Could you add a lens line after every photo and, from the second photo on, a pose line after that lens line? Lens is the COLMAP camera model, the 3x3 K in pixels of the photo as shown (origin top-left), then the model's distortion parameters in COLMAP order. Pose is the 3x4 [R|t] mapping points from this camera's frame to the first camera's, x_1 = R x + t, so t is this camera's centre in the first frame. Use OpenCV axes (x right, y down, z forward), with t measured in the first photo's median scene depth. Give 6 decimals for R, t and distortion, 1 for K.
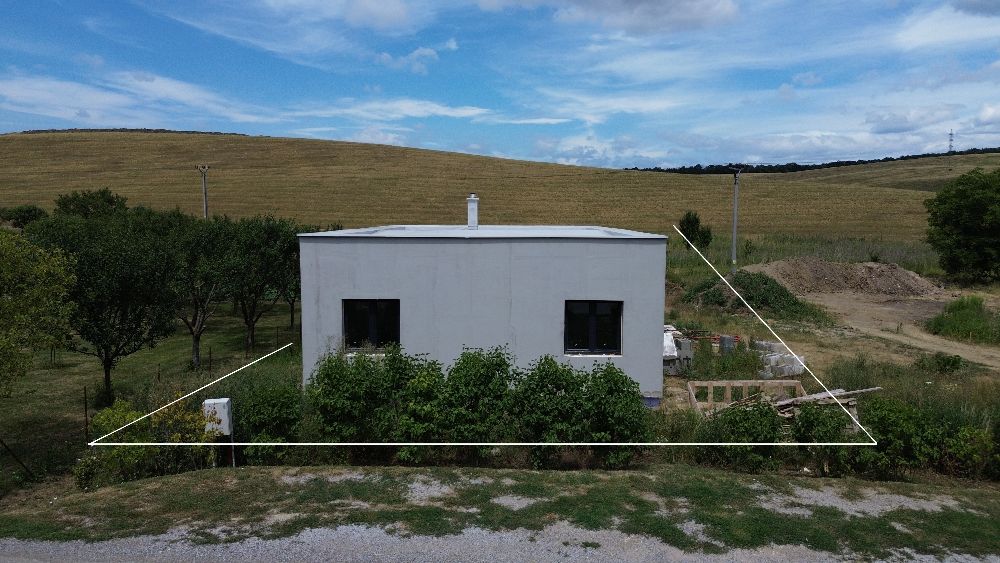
lens RADIAL K [[709.8, 0, 497.7], [0, 709.8, 286.4], [0, 0, 1]] dist [0.058177, -0.057033]
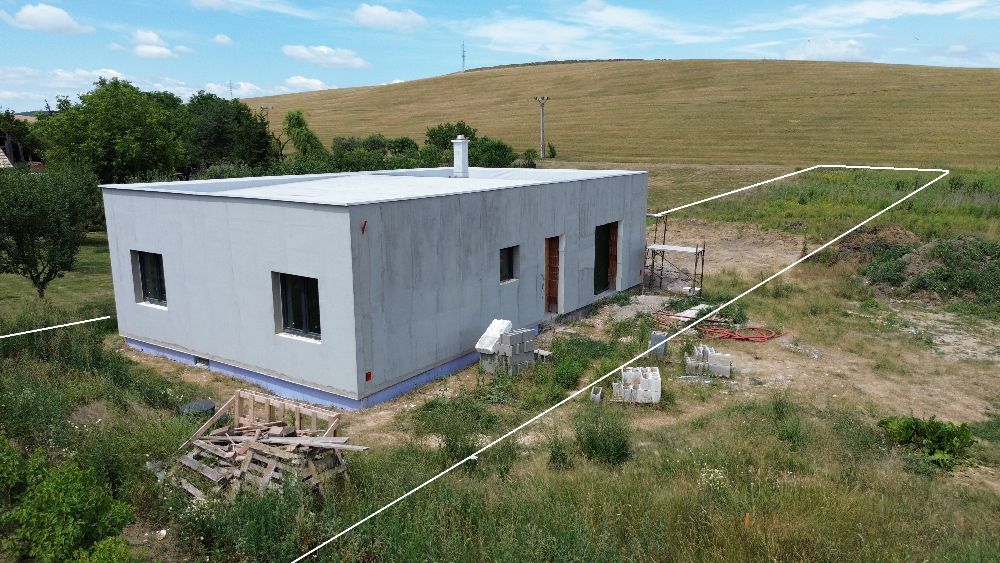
lens RADIAL K [[709.8, 0, 497.7], [0, 709.8, 286.4], [0, 0, 1]] dist [0.058177, -0.057033]
pose [[0.833772, 0.105514, -0.541933, 0.796384], [-0.048086, 0.991716, 0.119106, -0.078910], [0.550011, -0.073247, 0.831939, 0.423022]]
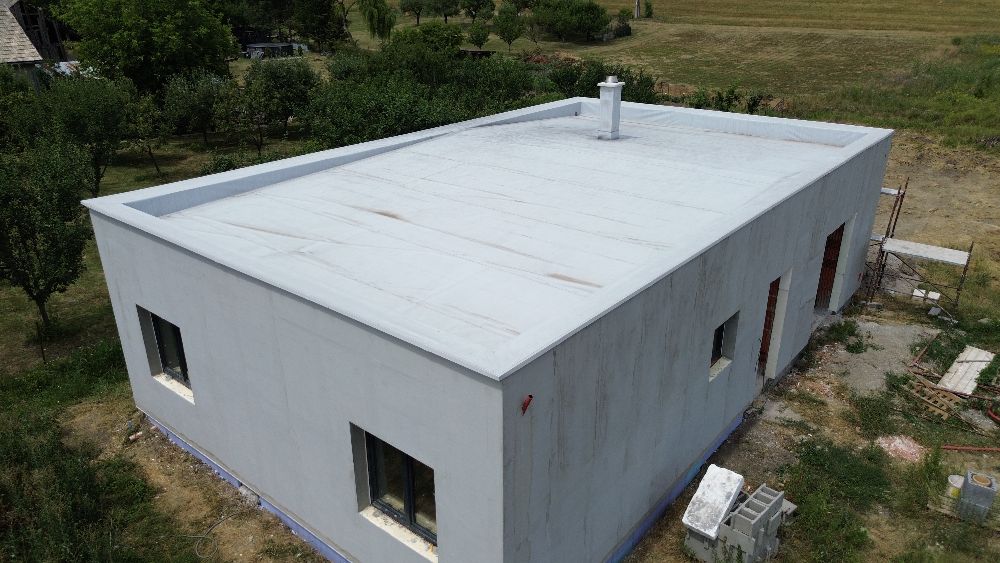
lens RADIAL K [[709.8, 0, 497.7], [0, 709.8, 286.4], [0, 0, 1]] dist [0.058177, -0.057033]
pose [[0.779204, 0.240024, -0.578991, 0.440062], [-0.053543, 0.945882, 0.320064, -0.234623], [0.624480, -0.218394, 0.749886, 0.707289]]
